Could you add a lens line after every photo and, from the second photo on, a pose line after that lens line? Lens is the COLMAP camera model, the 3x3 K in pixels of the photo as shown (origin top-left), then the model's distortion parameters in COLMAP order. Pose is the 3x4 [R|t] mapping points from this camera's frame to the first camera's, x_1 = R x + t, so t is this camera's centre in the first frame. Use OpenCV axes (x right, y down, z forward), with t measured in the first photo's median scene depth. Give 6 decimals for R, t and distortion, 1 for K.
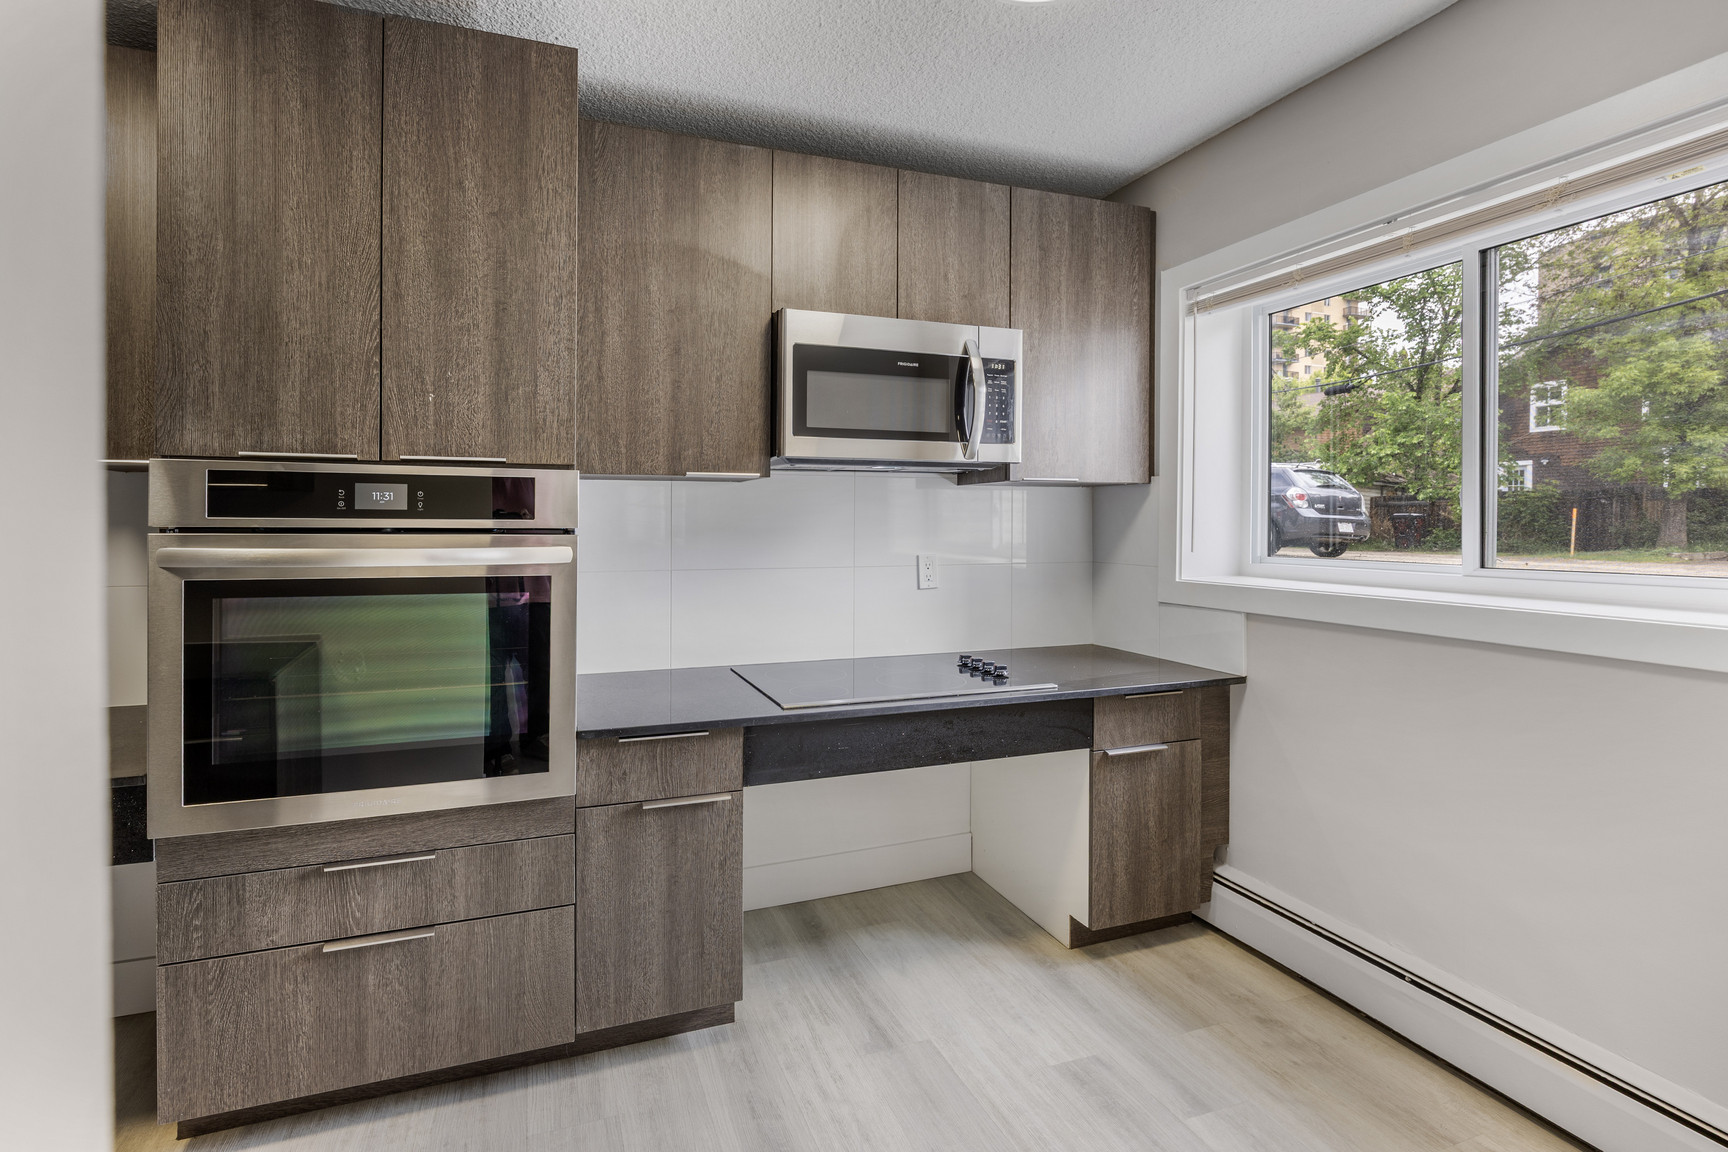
lens RADIAL K [[780.8, 0, 772.3], [0, 780.8, 527.3], [0, 0, 1]] dist [-0.010504, -0.000050]
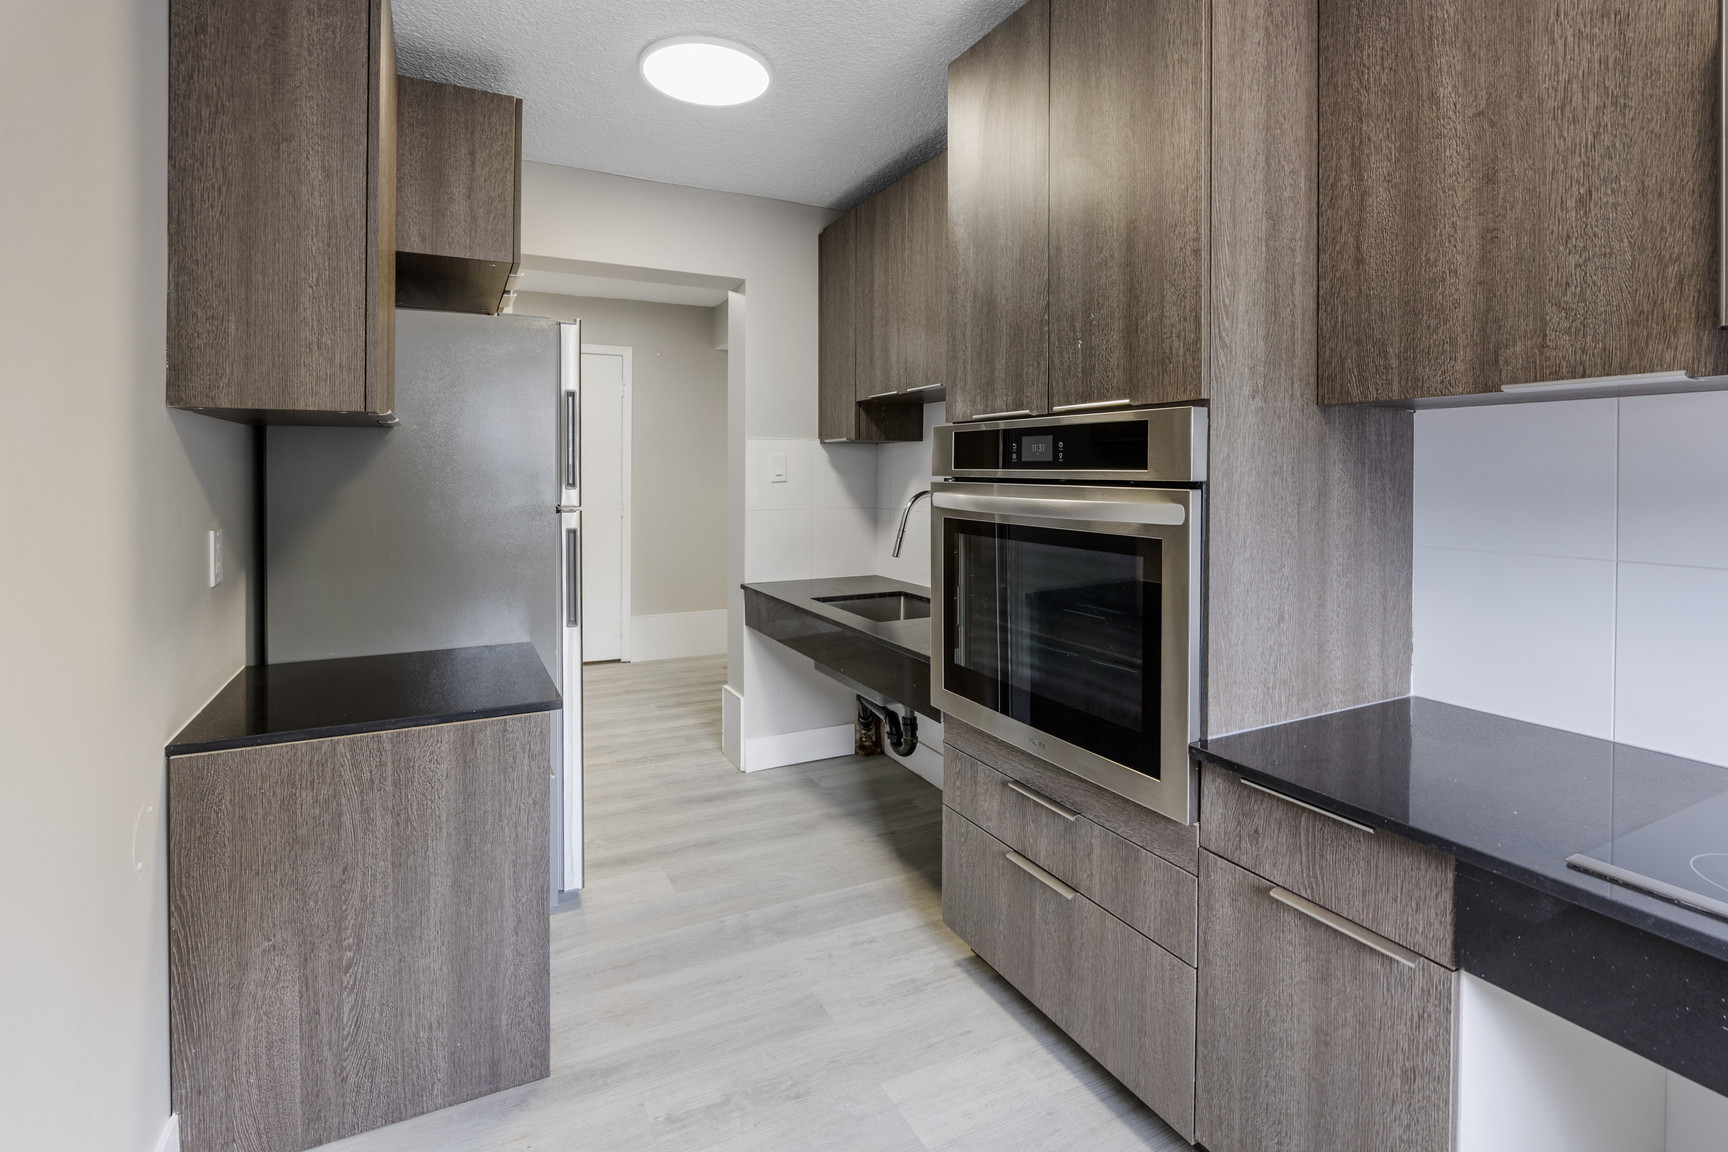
lens RADIAL K [[806.0, 0, 858.1], [0, 806.0, 471.2], [0, 0, 1]] dist [-0.012798, -0.000051]
pose [[0.147530, -0.000621, -0.989057, 0.484023], [-0.006738, 0.999976, -0.001633, -0.005308], [0.989035, 0.006905, 0.147523, 0.553045]]
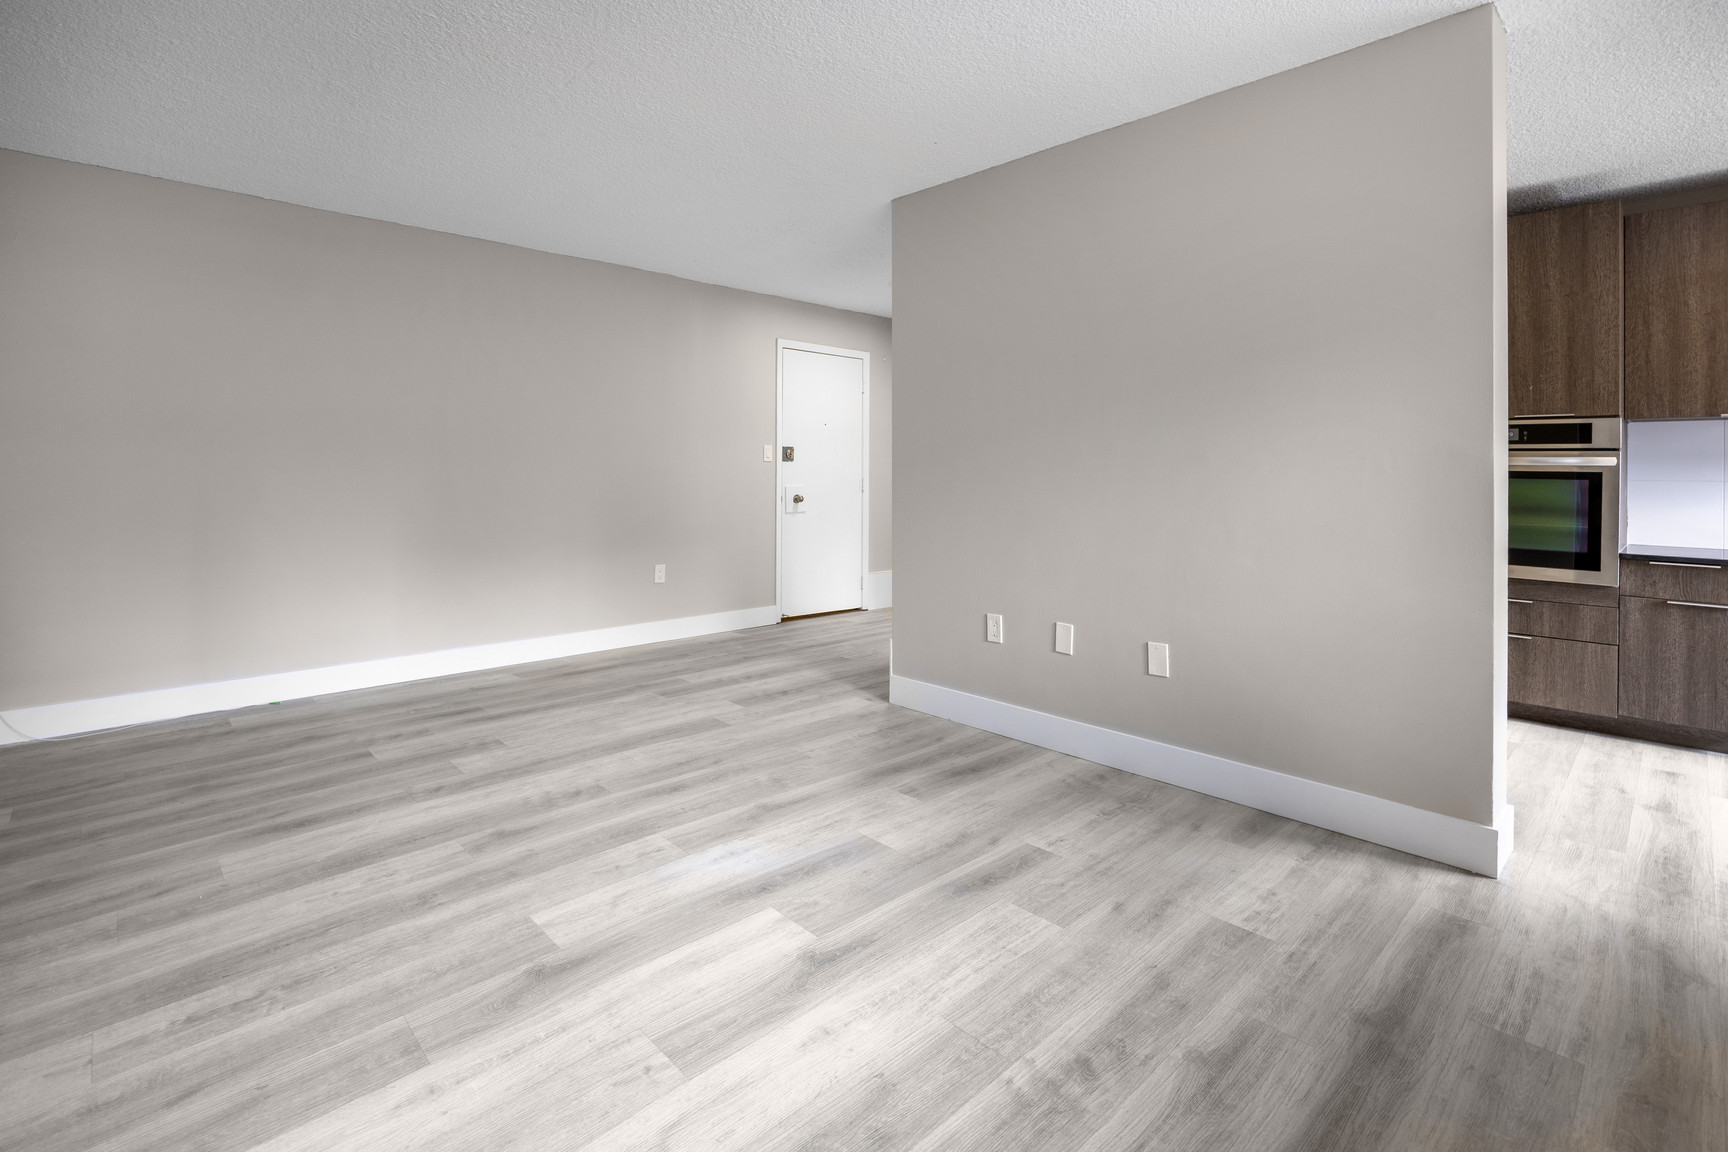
lens RADIAL K [[799.9, 0, 867.0], [0, 799.9, 462.3], [0, 0, 1]] dist [-0.014733, -0.000235]
pose [[0.444423, -0.007682, -0.895784, 0.664403], [-0.017218, 0.999705, -0.017116, 0.101577], [0.895652, 0.023030, 0.444159, -1.520748]]
